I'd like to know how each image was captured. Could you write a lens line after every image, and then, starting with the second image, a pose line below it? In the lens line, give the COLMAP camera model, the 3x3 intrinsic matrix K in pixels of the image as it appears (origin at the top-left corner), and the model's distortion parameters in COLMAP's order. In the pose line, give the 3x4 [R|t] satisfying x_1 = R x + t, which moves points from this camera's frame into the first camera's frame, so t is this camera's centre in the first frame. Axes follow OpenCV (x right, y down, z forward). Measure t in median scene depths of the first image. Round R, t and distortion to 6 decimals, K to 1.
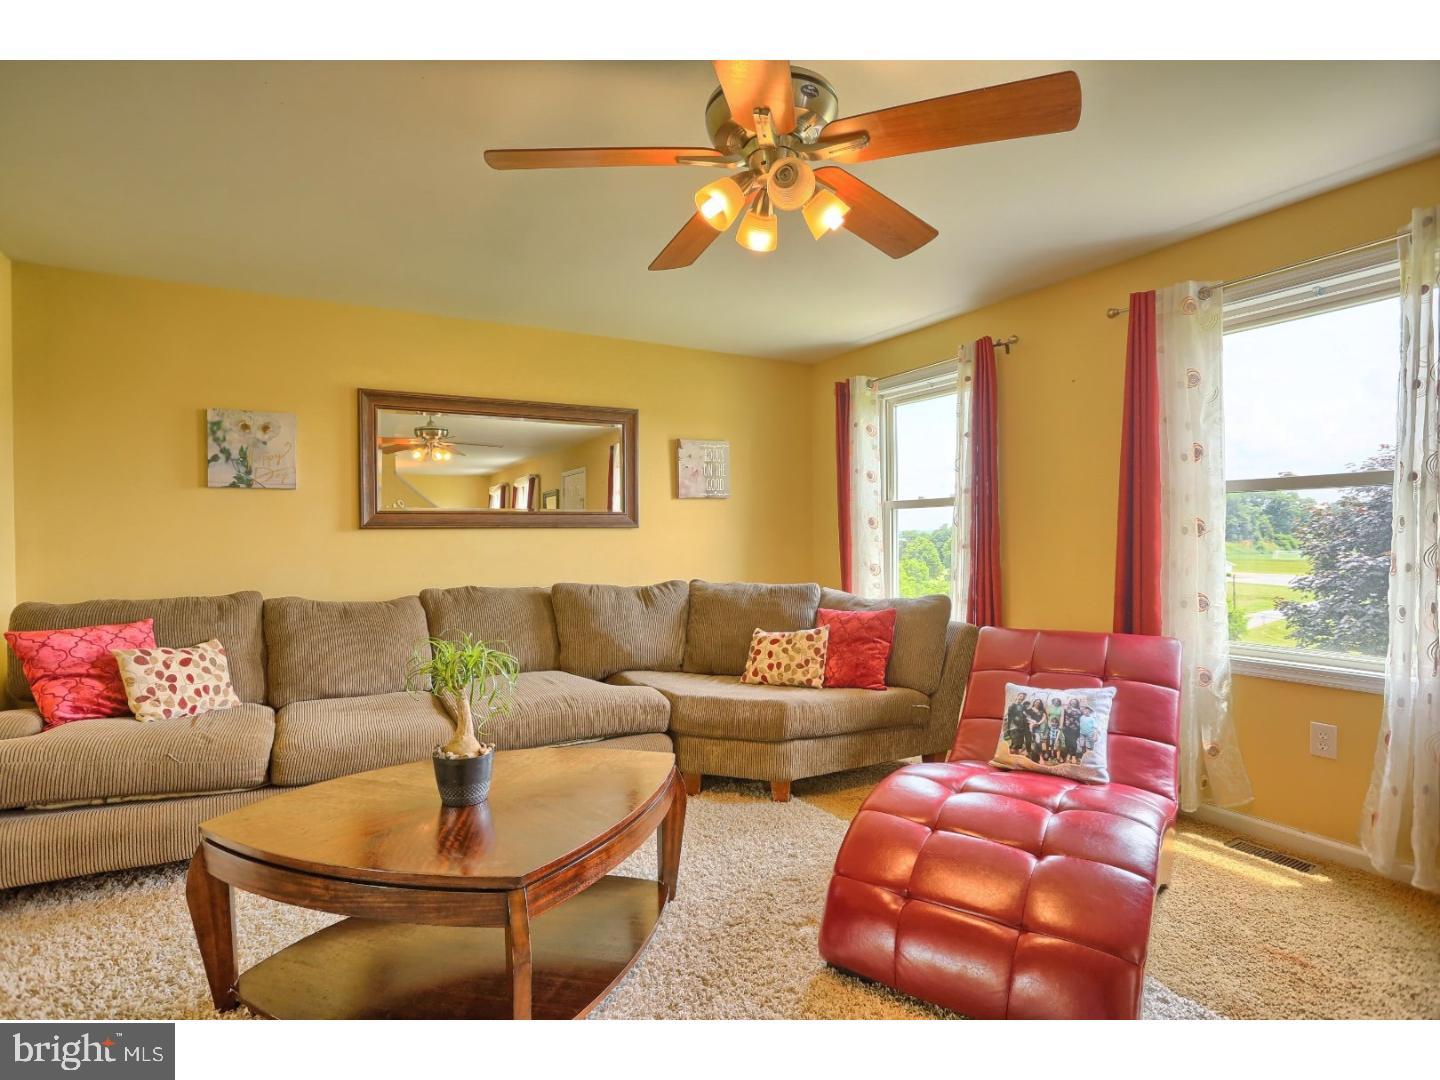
lens RADIAL K [[713.1, 0, 718.6], [0, 713.1, 544.6], [0, 0, 1]] dist [-0.088312, 0.045216]
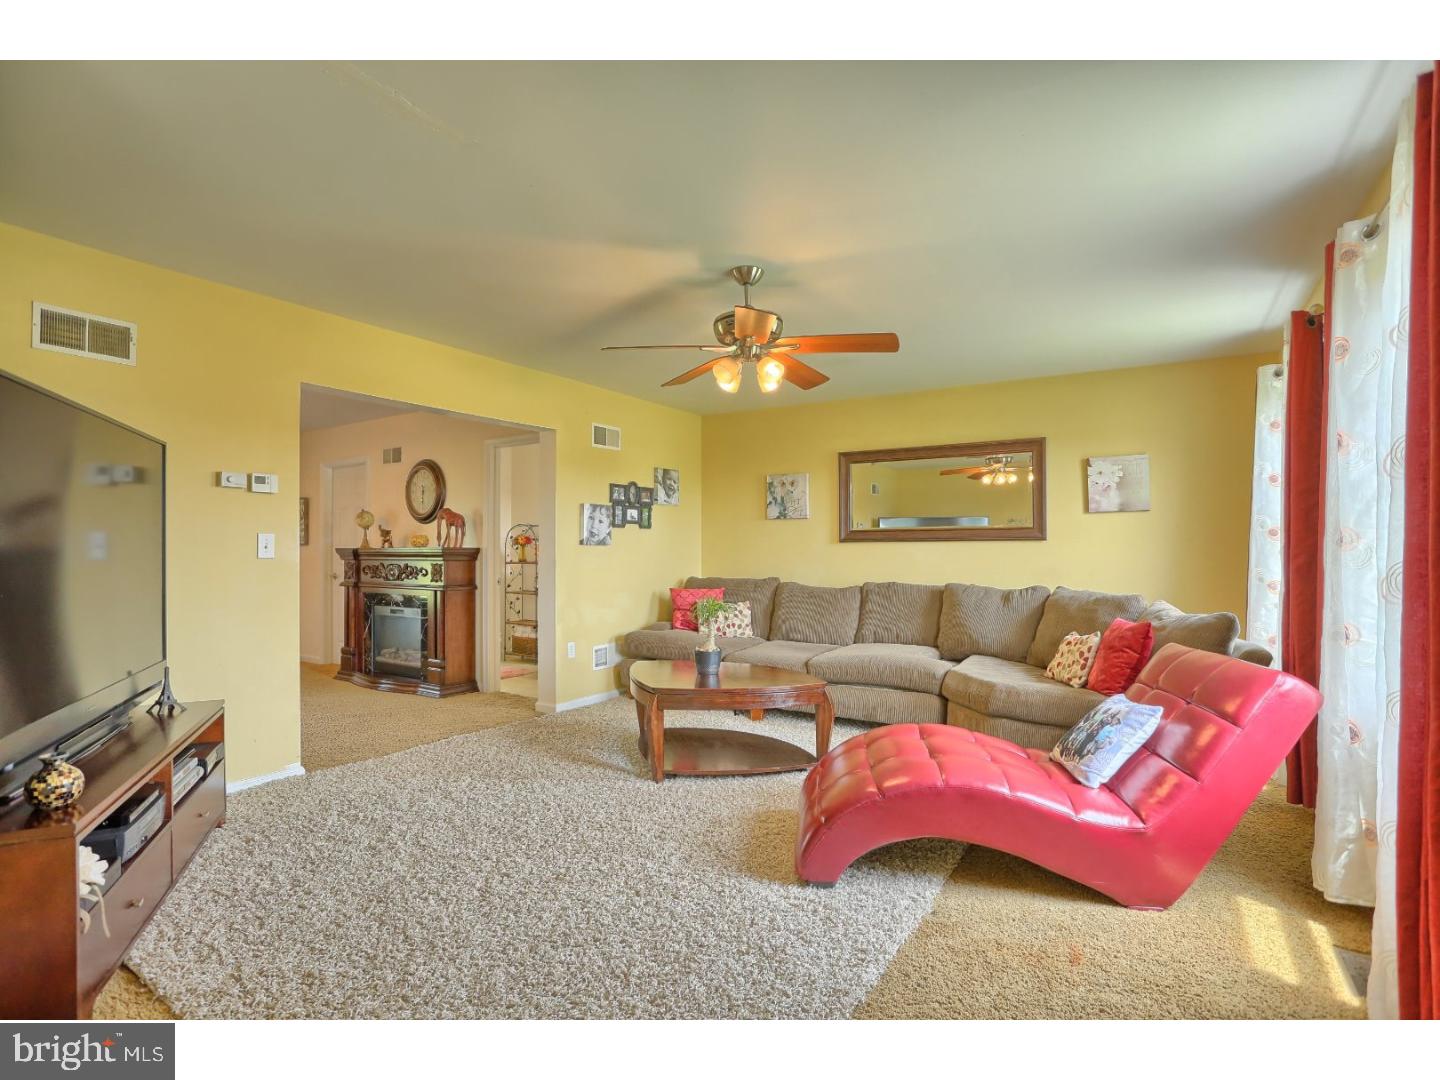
lens RADIAL K [[713.1, 0, 718.6], [0, 713.1, 544.6], [0, 0, 1]] dist [-0.088312, 0.045216]
pose [[0.467552, 0.000111, -0.883965, 0.789384], [-0.013071, 0.999892, -0.006788, -0.002400], [0.883869, 0.014728, 0.467503, 0.012719]]
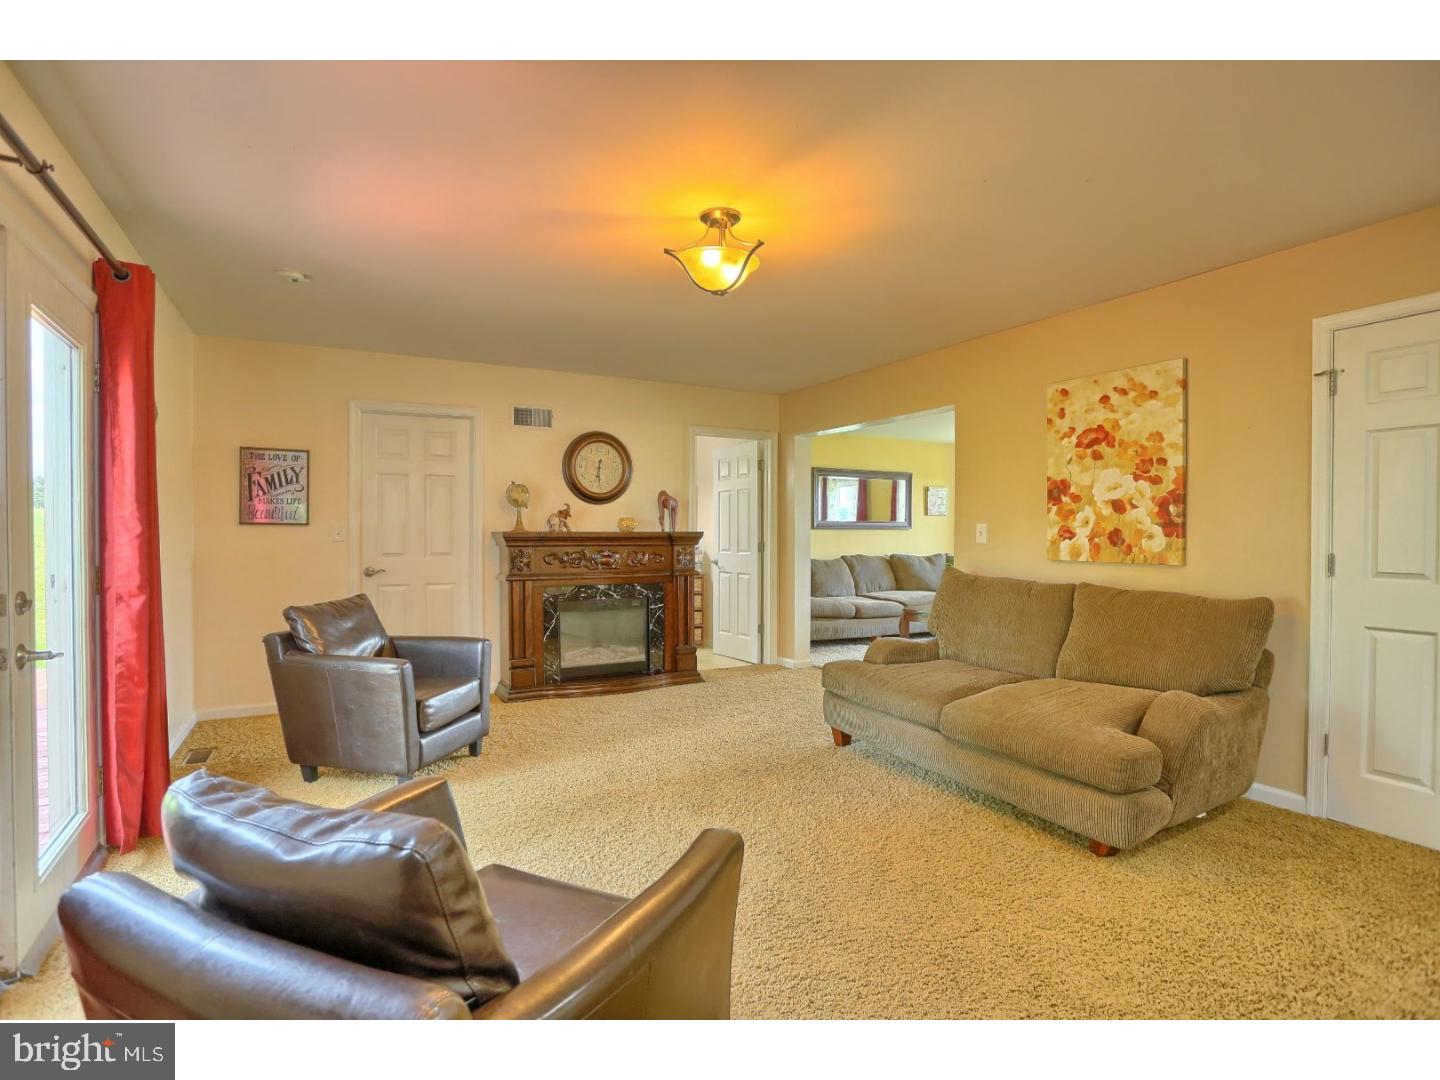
lens RADIAL K [[713.1, 0, 718.6], [0, 713.1, 544.6], [0, 0, 1]] dist [-0.088312, 0.045216]
pose [[0.999720, 0.008834, -0.021941, -0.789720], [-0.008790, 0.999959, 0.002127, 0.026363], [0.021959, -0.001934, 0.999757, -1.370504]]
